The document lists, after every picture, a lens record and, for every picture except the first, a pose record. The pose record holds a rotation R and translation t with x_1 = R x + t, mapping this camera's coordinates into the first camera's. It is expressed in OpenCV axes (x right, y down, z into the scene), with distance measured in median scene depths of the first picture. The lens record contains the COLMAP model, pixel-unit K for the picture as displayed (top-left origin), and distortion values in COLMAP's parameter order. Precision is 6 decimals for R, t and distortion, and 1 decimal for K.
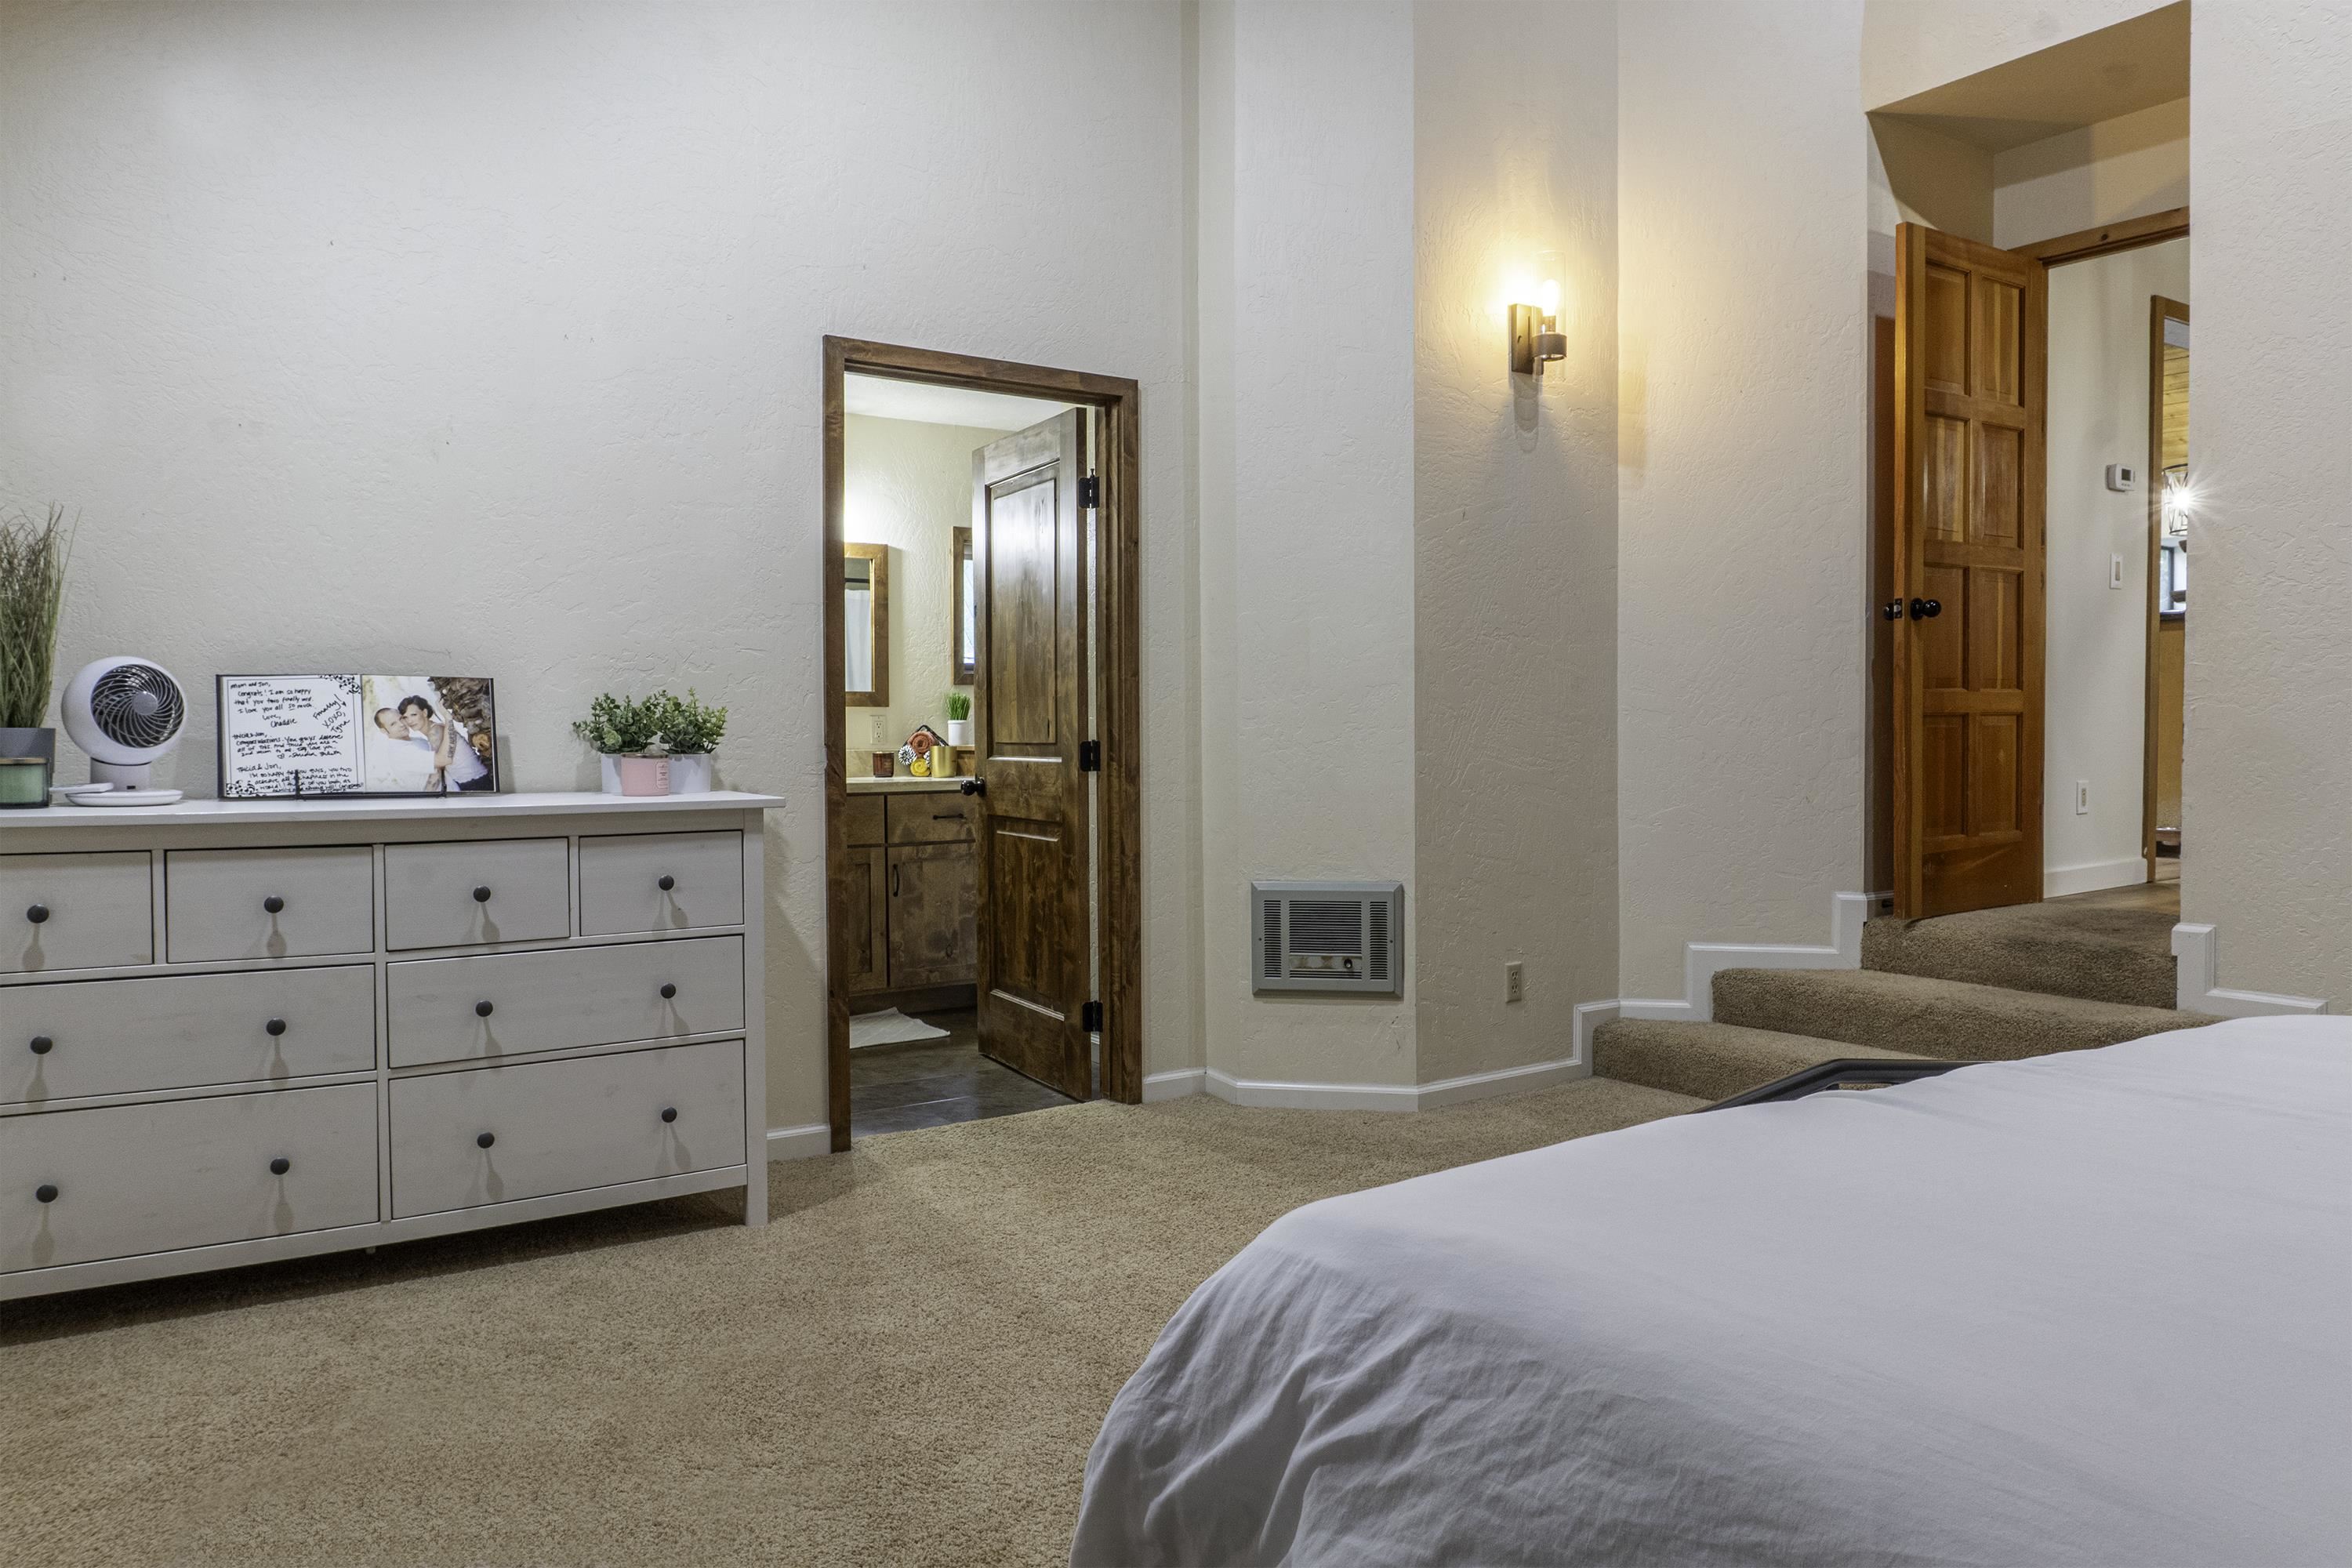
lens RADIAL K [[1673.0, 0, 1166.5], [0, 1673.0, 770.7], [0, 0, 1]] dist [-0.015906, 0.001926]
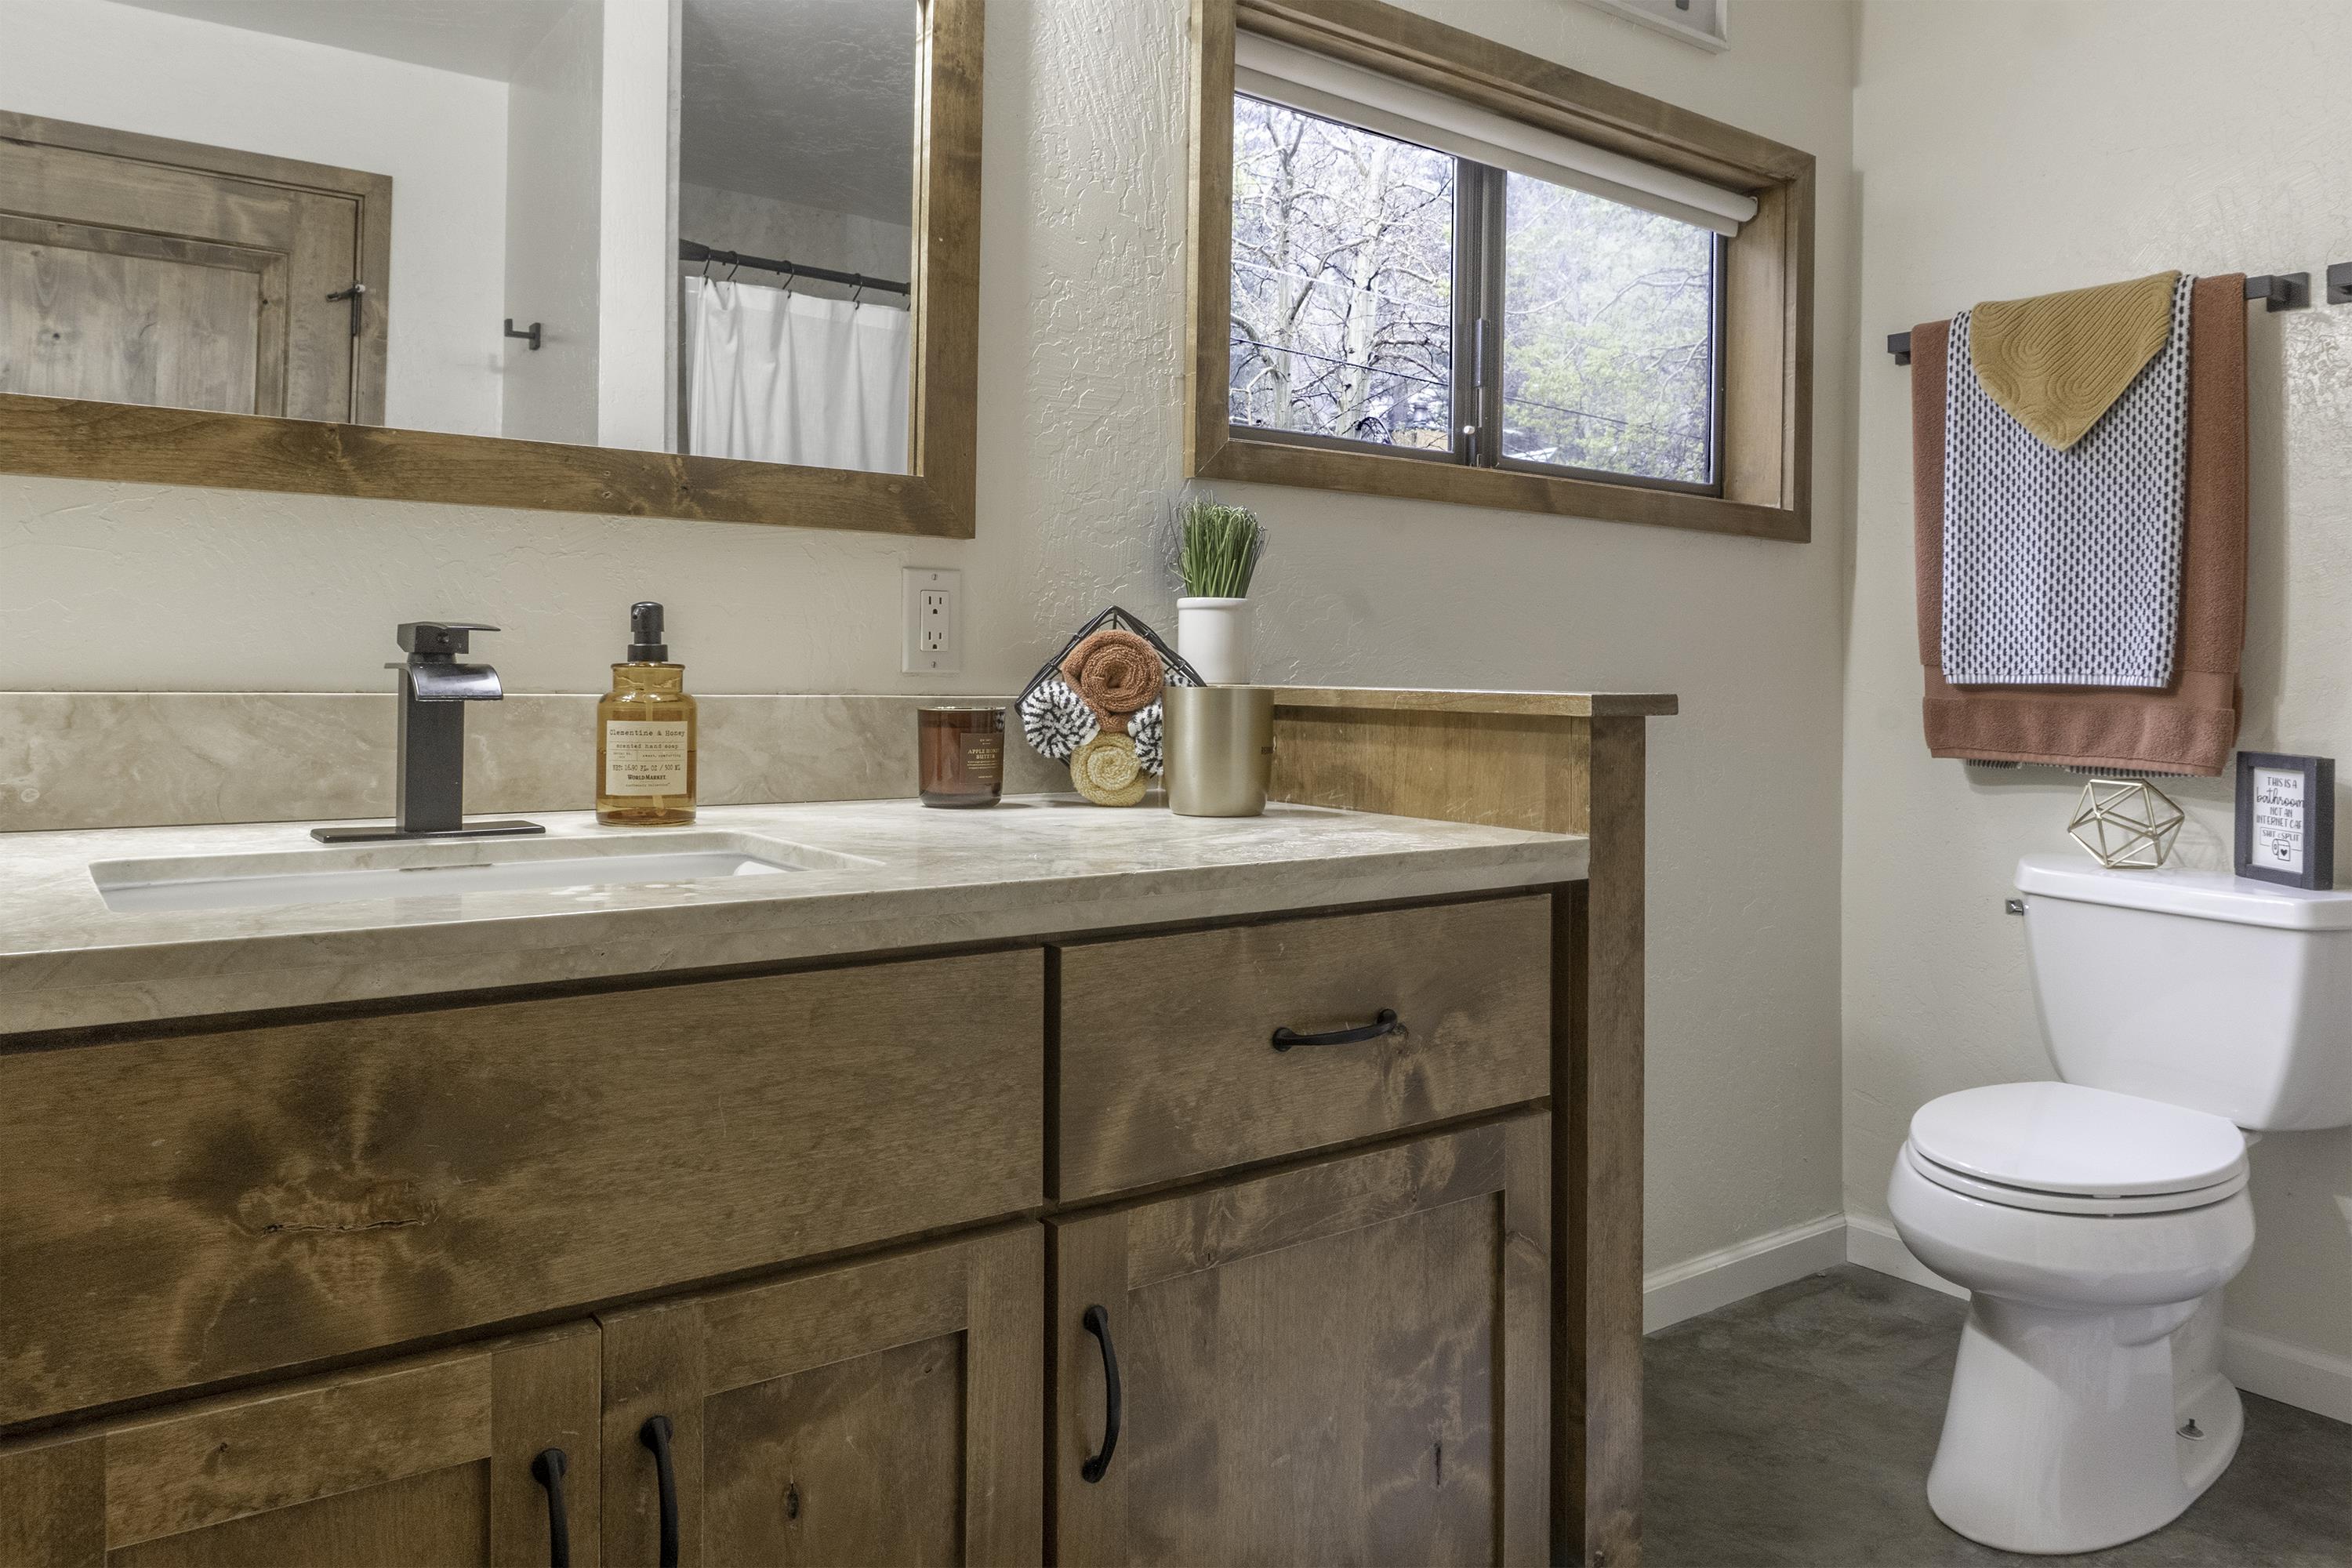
lens RADIAL K [[1673.0, 0, 1166.5], [0, 1673.0, 770.7], [0, 0, 1]] dist [-0.015906, 0.001926]
pose [[0.999294, 0.007540, 0.036799, -0.157603], [-0.008627, 0.999528, 0.029480, -0.009718], [-0.036560, -0.029777, 0.998888, 0.794092]]
